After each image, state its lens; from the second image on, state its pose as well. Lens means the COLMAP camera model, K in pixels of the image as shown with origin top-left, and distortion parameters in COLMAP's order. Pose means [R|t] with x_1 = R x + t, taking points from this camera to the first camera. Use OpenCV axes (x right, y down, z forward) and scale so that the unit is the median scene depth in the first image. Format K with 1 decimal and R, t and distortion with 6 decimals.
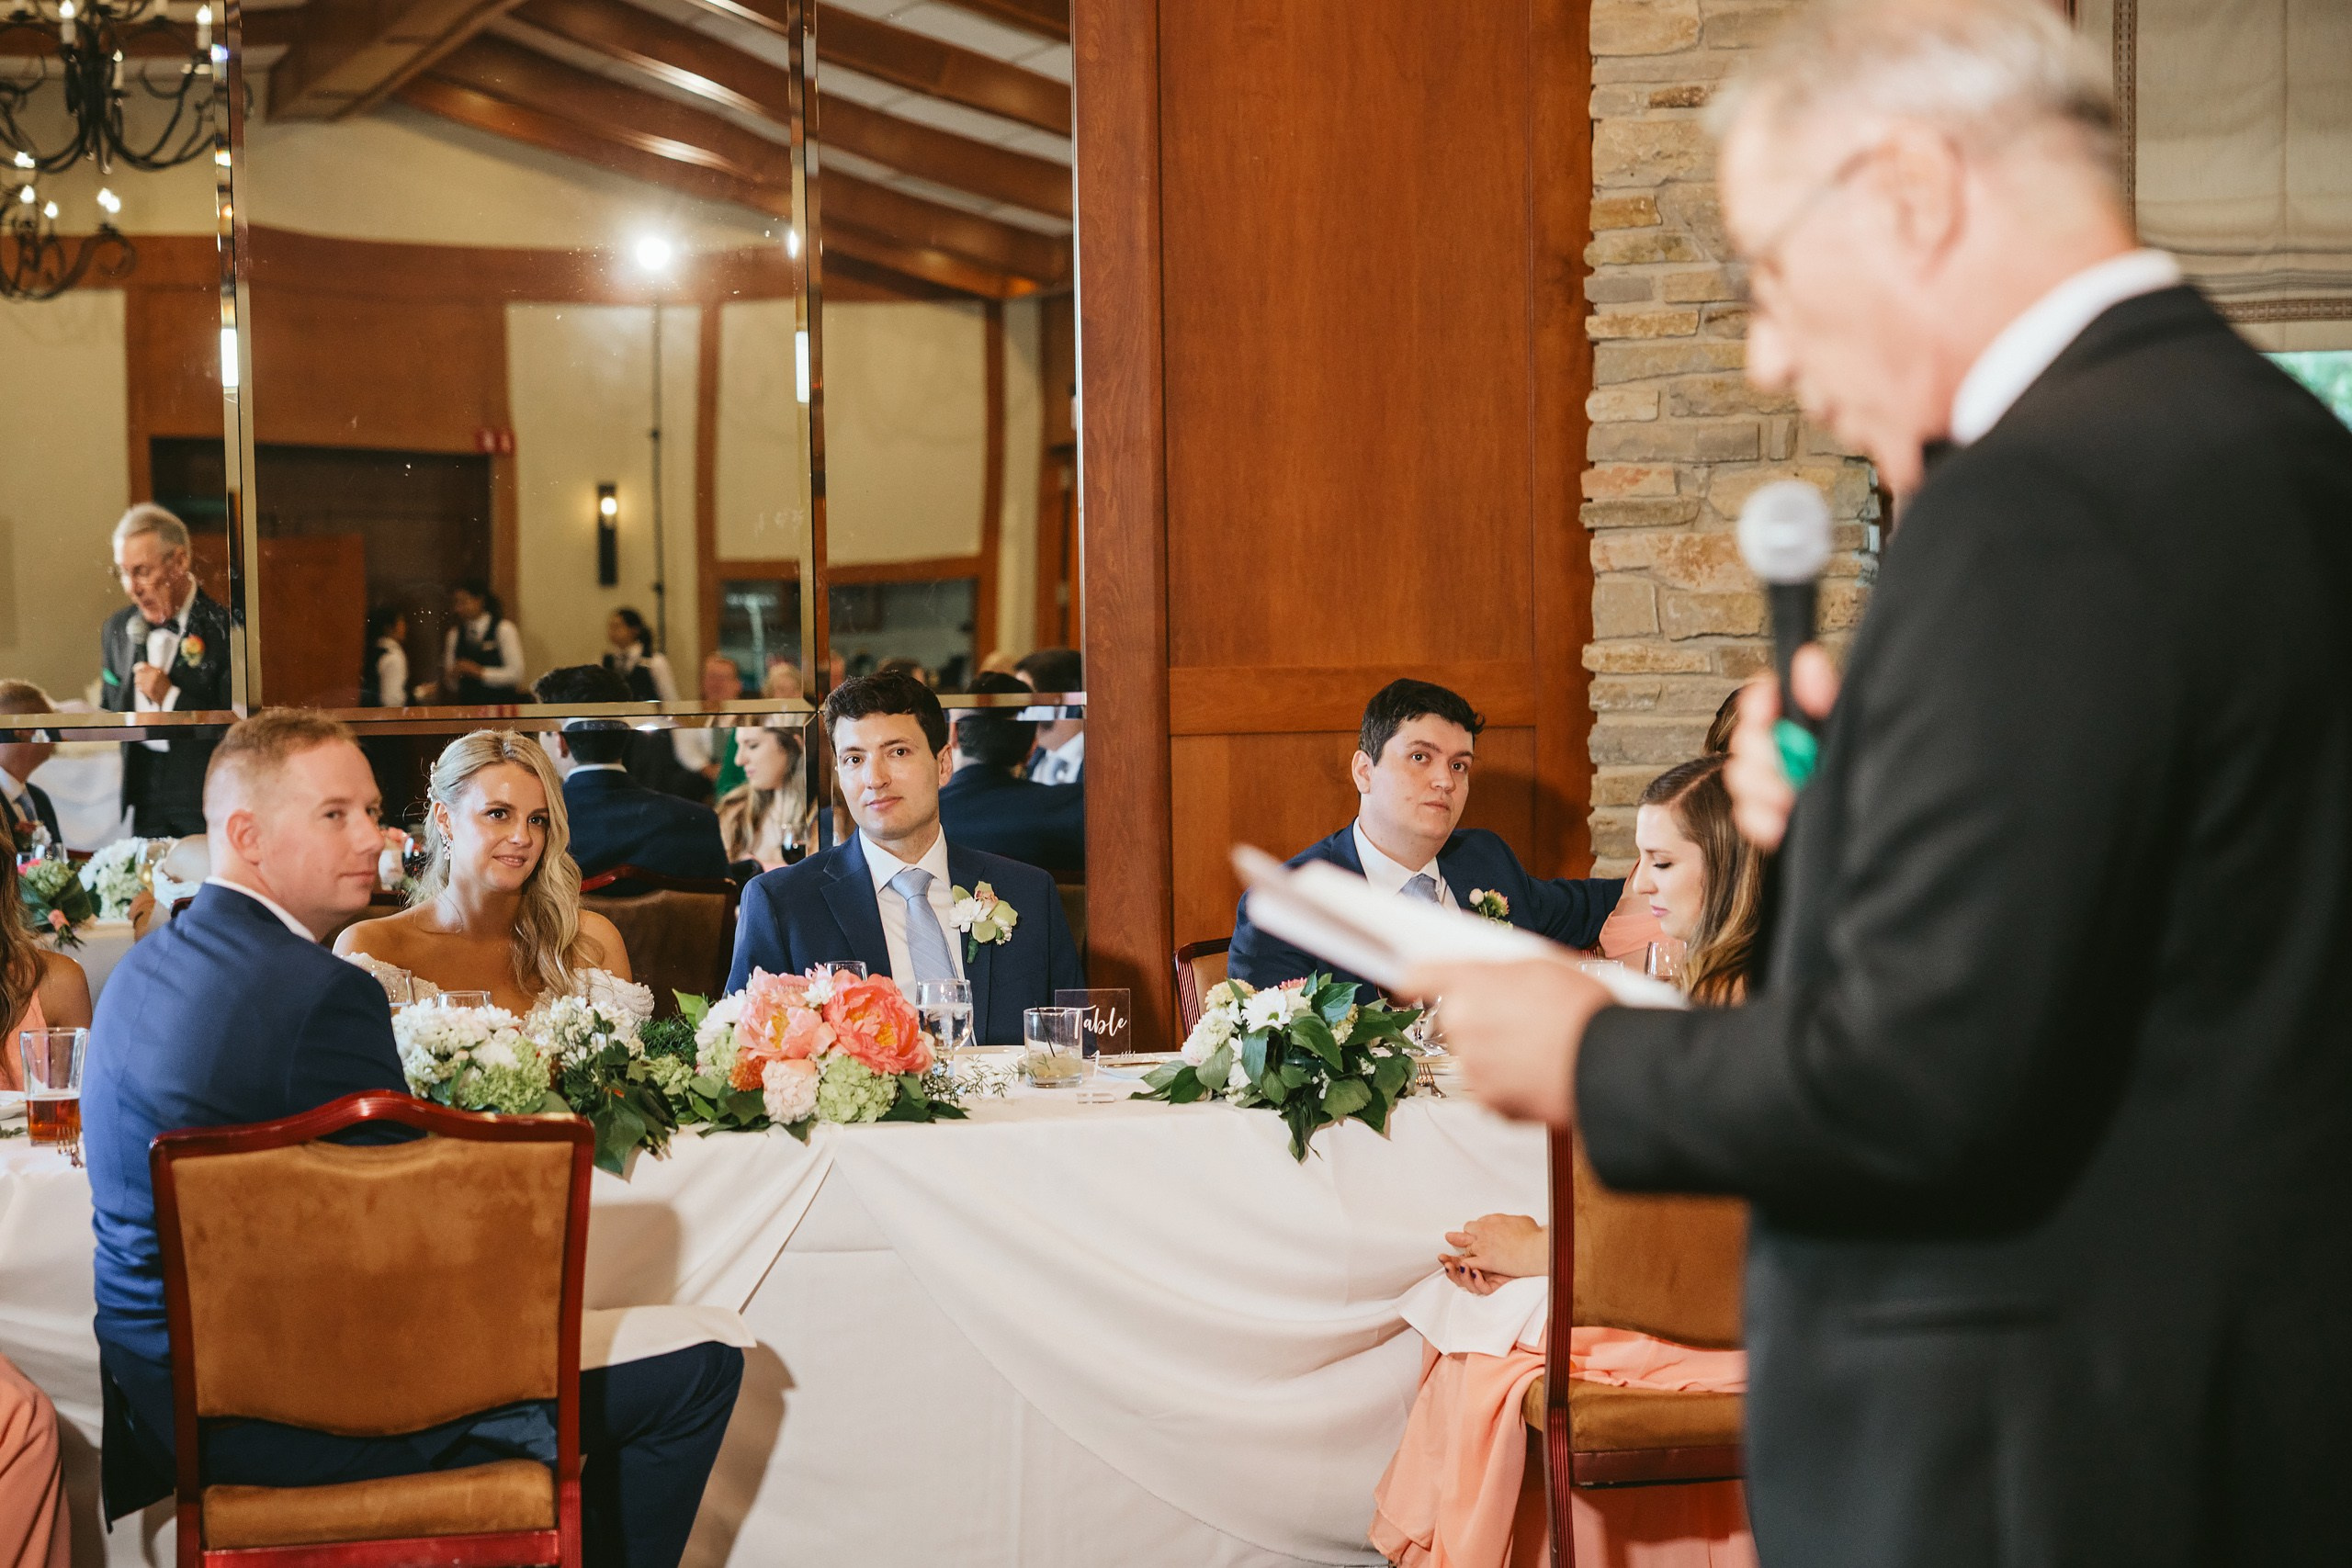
lens RADIAL K [[4808.0, 0, 1044.8], [0, 4808.0, 666.4], [0, 0, 1]] dist [0.099401, 0.000000]
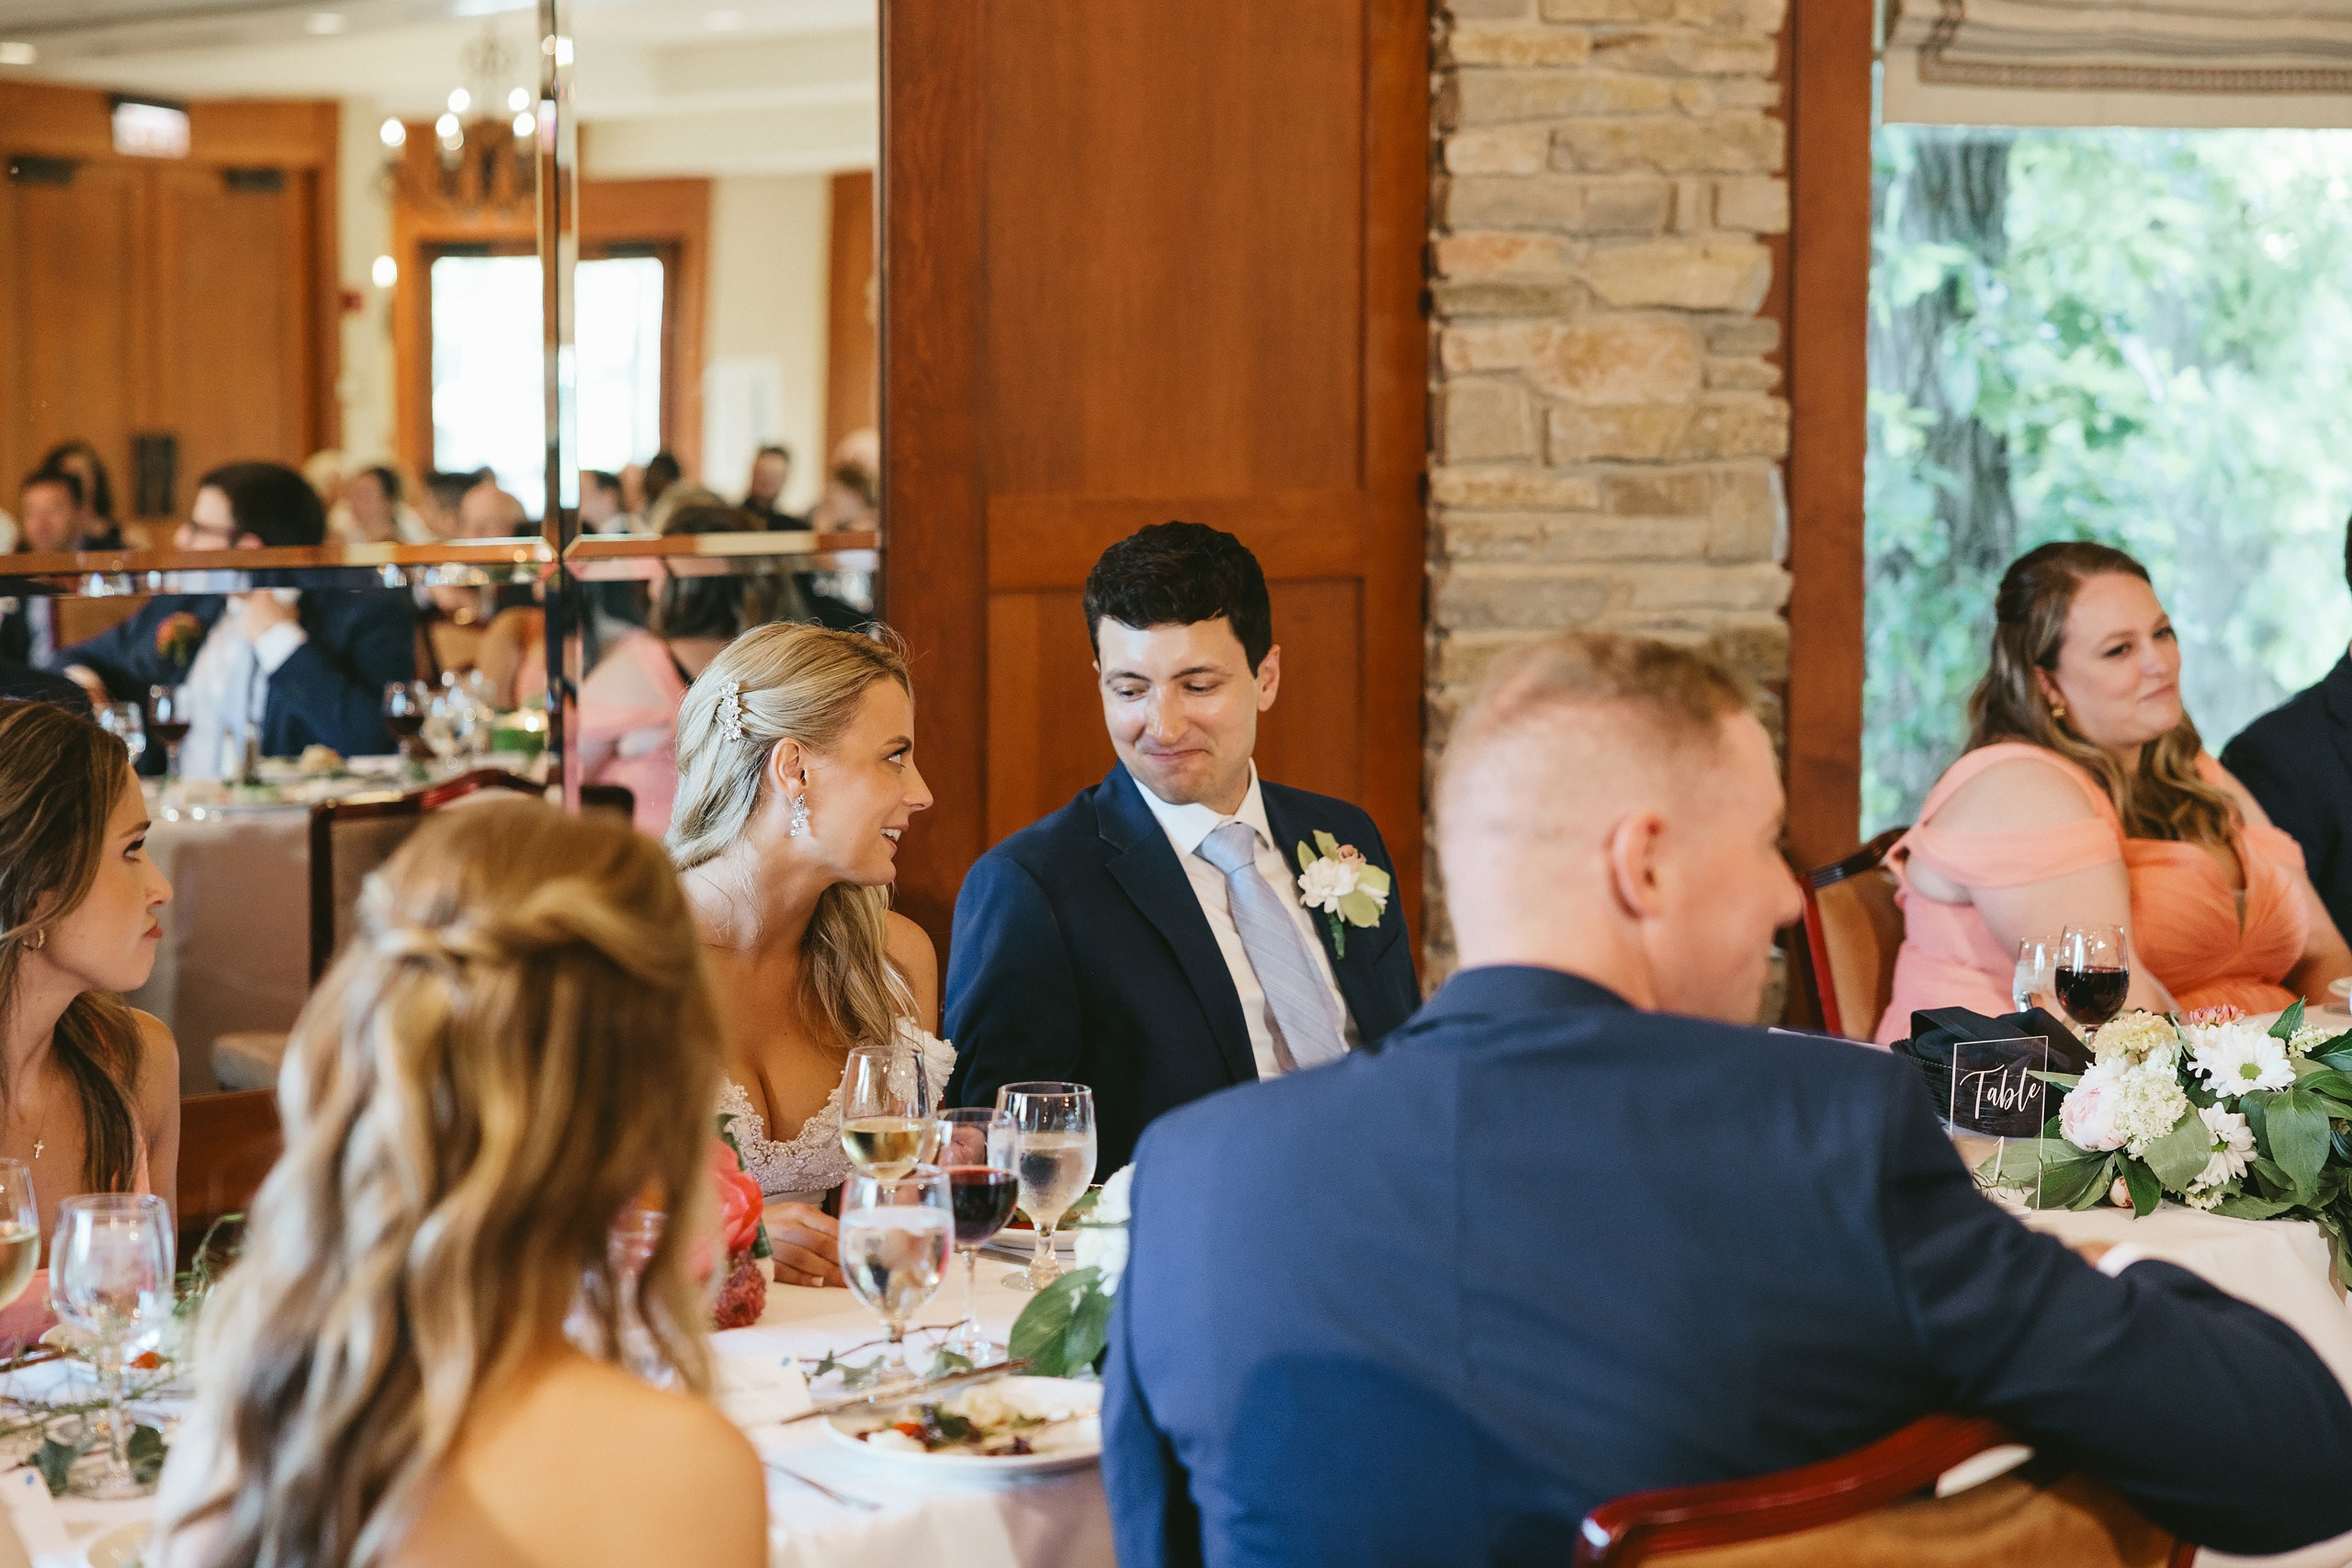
lens RADIAL K [[4808.0, 0, 1190.2], [0, 4808.0, 663.3], [0, 0, 1]] dist [0.099401, 0.000000]
pose [[0.878277, -0.008154, 0.478082, -0.384217], [-0.014501, 0.998940, 0.043678, -0.008883], [-0.477931, -0.045294, 0.877229, 0.478466]]
